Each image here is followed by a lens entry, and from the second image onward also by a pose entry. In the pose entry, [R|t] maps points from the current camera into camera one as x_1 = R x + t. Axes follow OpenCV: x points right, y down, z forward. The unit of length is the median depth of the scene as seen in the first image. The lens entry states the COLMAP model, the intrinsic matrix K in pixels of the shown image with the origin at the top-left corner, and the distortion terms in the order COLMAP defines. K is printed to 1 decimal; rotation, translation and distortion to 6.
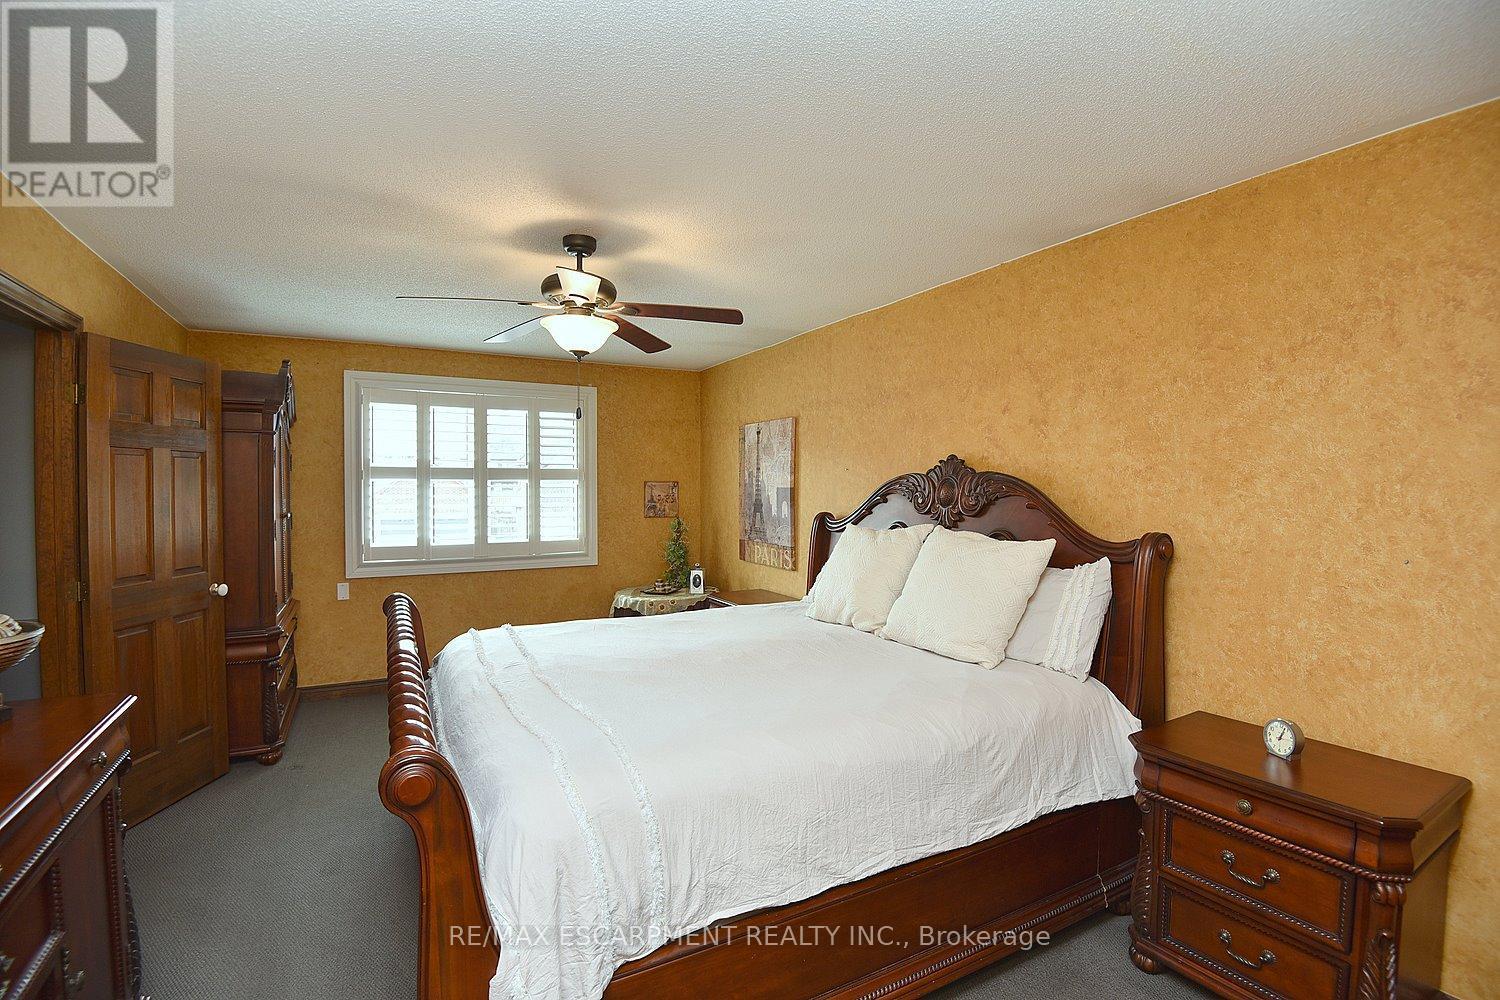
lens RADIAL K [[700.3, 0, 748.8], [0, 700.3, 496.3], [0, 0, 1]] dist [-0.007745, -0.021260]
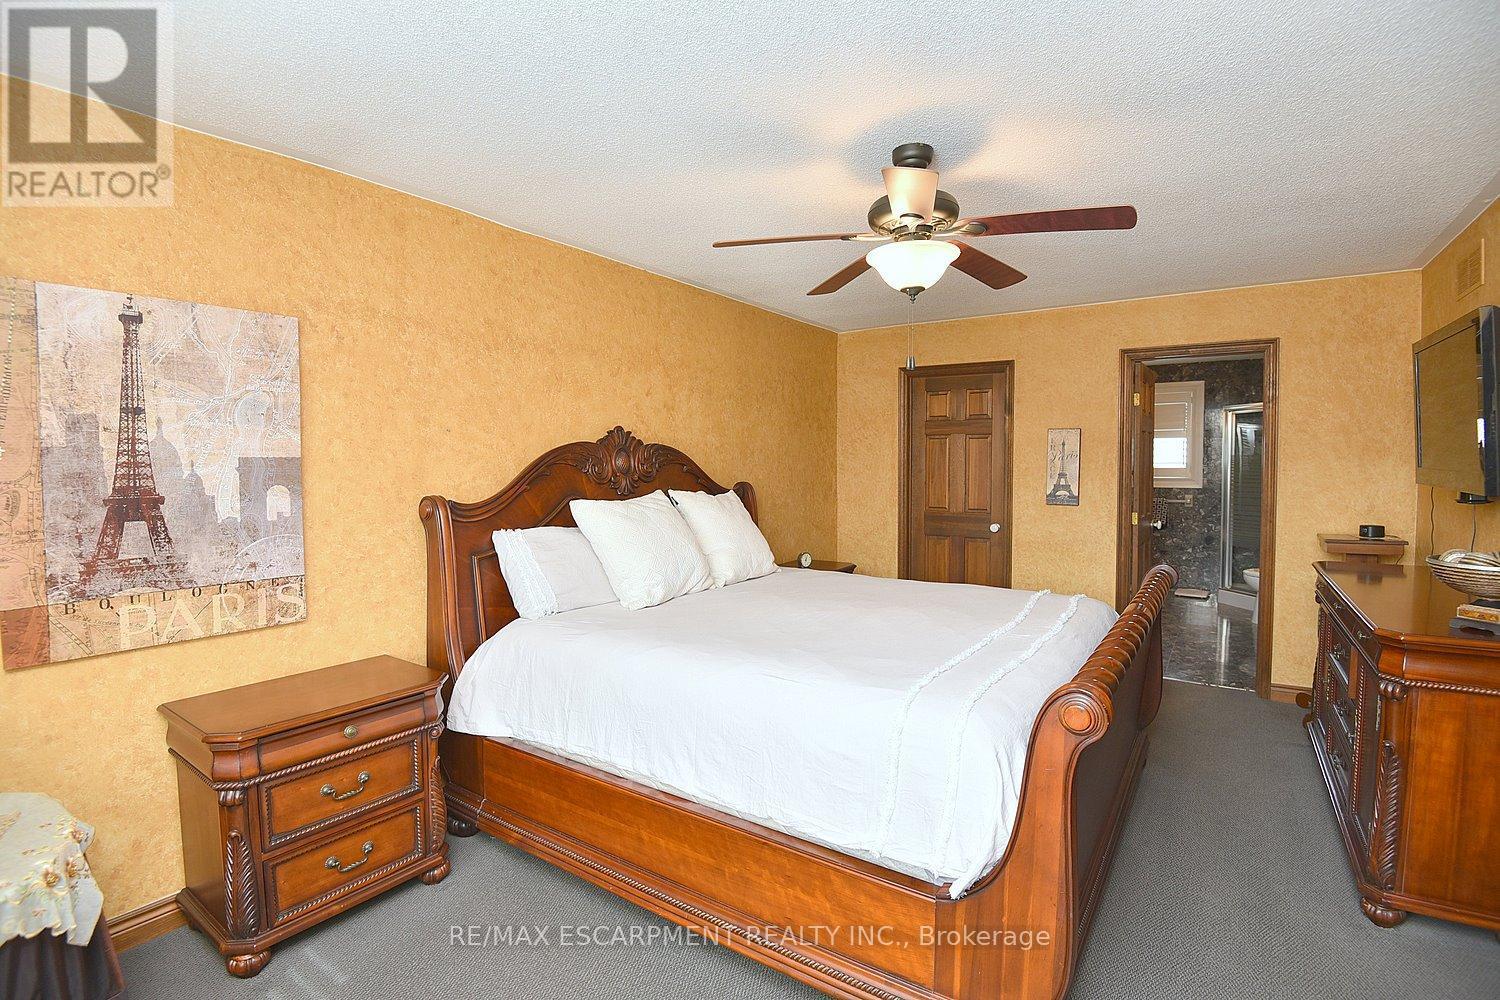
lens RADIAL K [[700.3, 0, 748.8], [0, 700.3, 496.3], [0, 0, 1]] dist [-0.007745, -0.021260]
pose [[-0.466529, -0.038302, 0.883676, -0.519993], [0.021667, 0.998267, 0.054708, -0.004696], [-0.884240, 0.044670, -0.464891, 0.923802]]
